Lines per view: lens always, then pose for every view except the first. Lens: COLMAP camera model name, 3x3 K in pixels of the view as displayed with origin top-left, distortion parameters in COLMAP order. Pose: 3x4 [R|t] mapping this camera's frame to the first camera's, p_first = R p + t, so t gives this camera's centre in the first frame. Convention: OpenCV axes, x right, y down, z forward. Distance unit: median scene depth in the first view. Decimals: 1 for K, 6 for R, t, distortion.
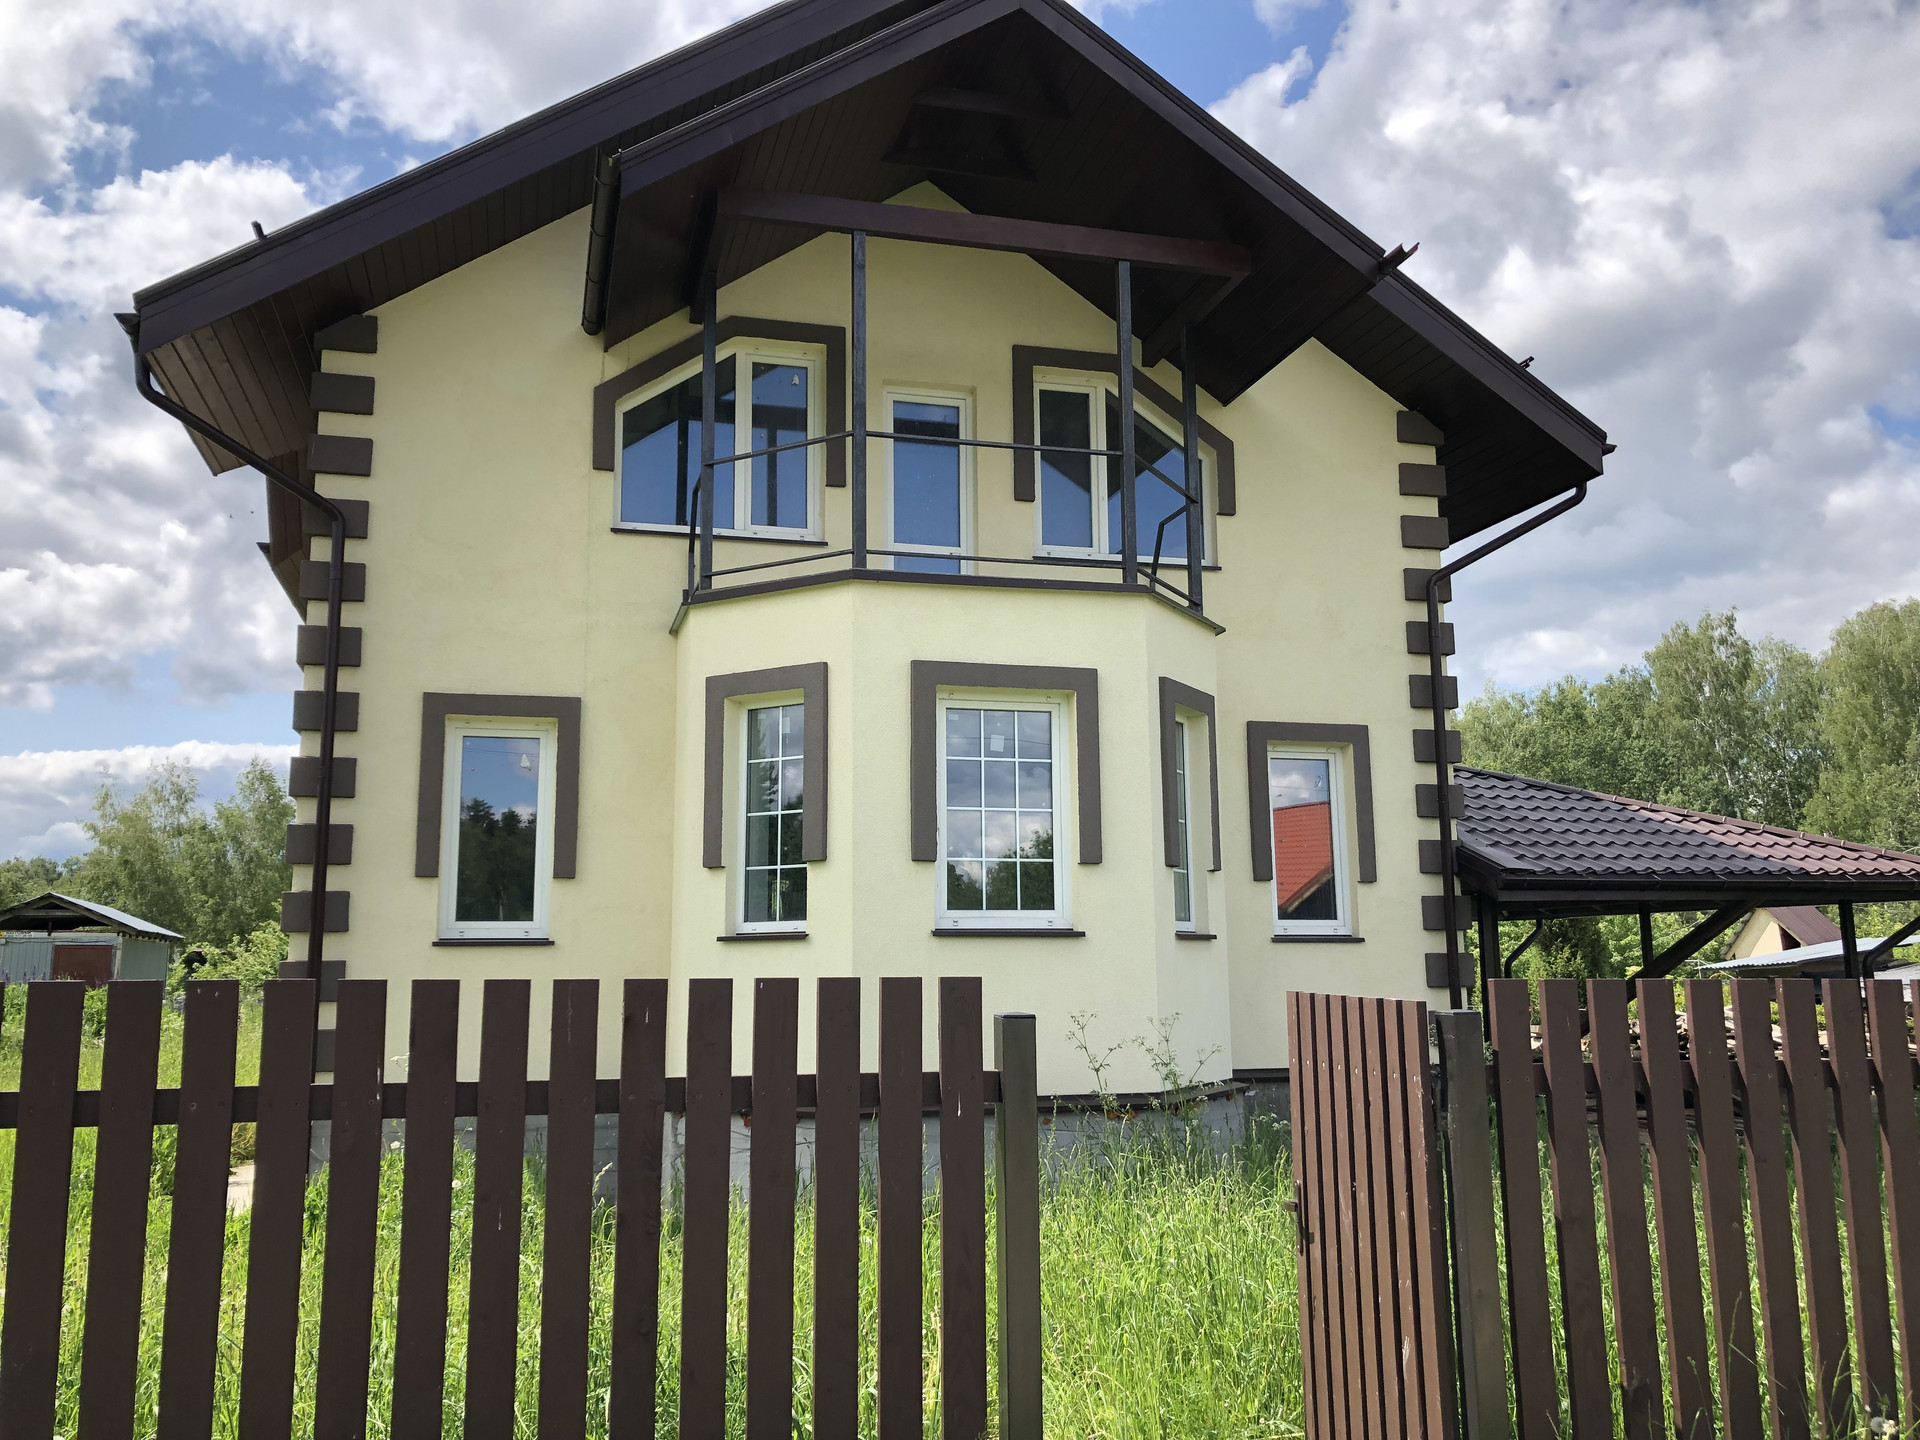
lens RADIAL K [[1554.6, 0, 960.0], [0, 1554.6, 720.0], [0, 0, 1]] dist [0.125300, -0.220495]
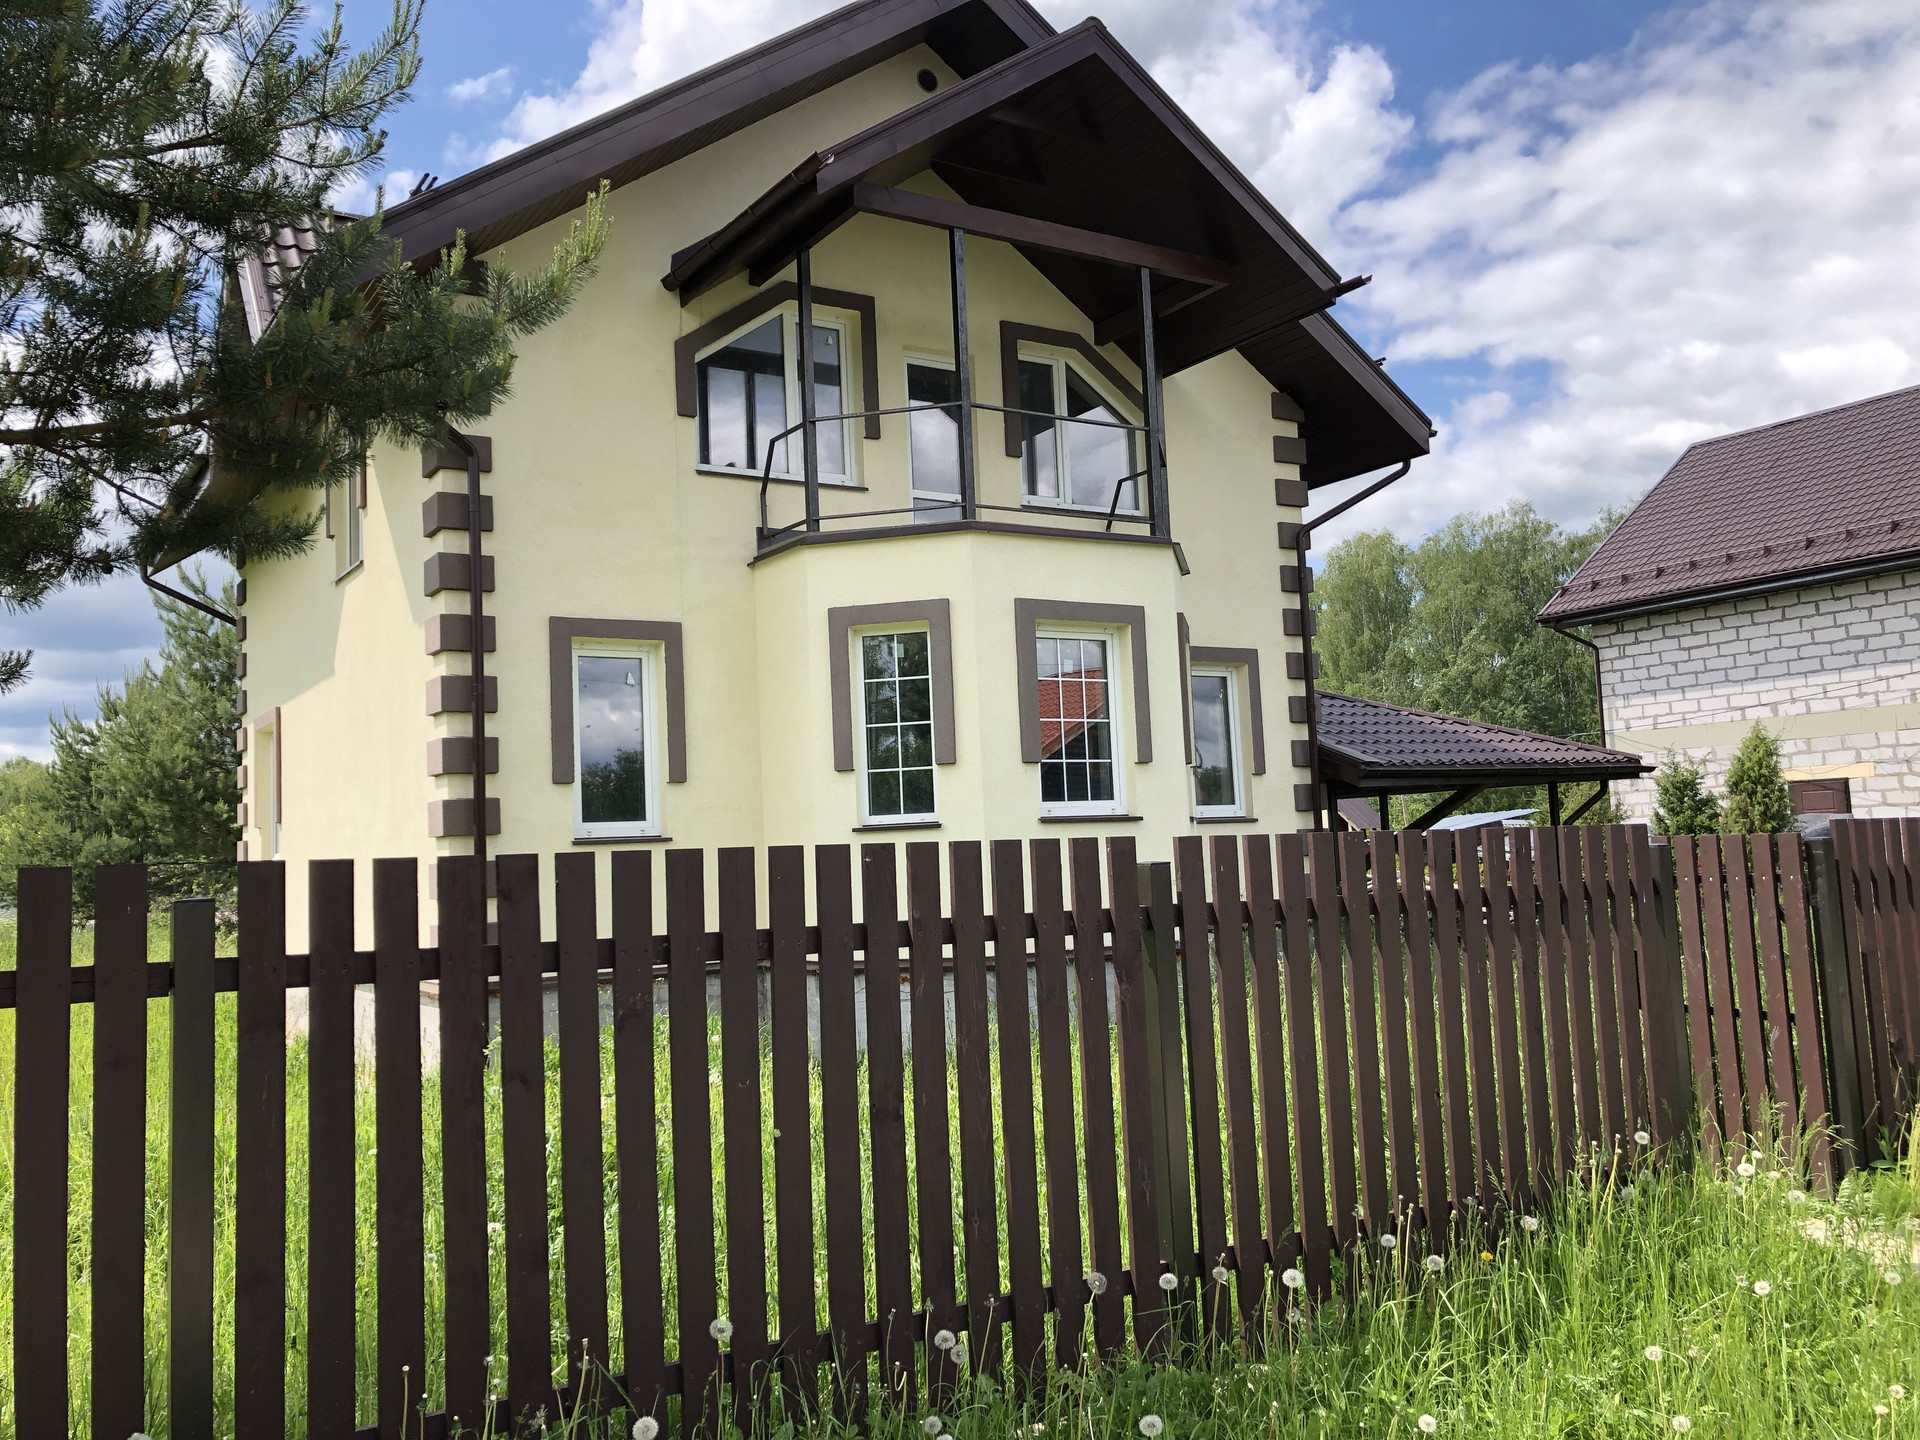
lens RADIAL K [[1554.6, 0, 960.0], [0, 1554.6, 720.0], [0, 0, 1]] dist [0.125300, -0.220495]
pose [[0.954442, -0.007724, 0.298296, -0.351531], [-0.010230, 0.998230, 0.058581, -0.011288], [-0.298221, -0.058964, 0.952674, -0.119893]]
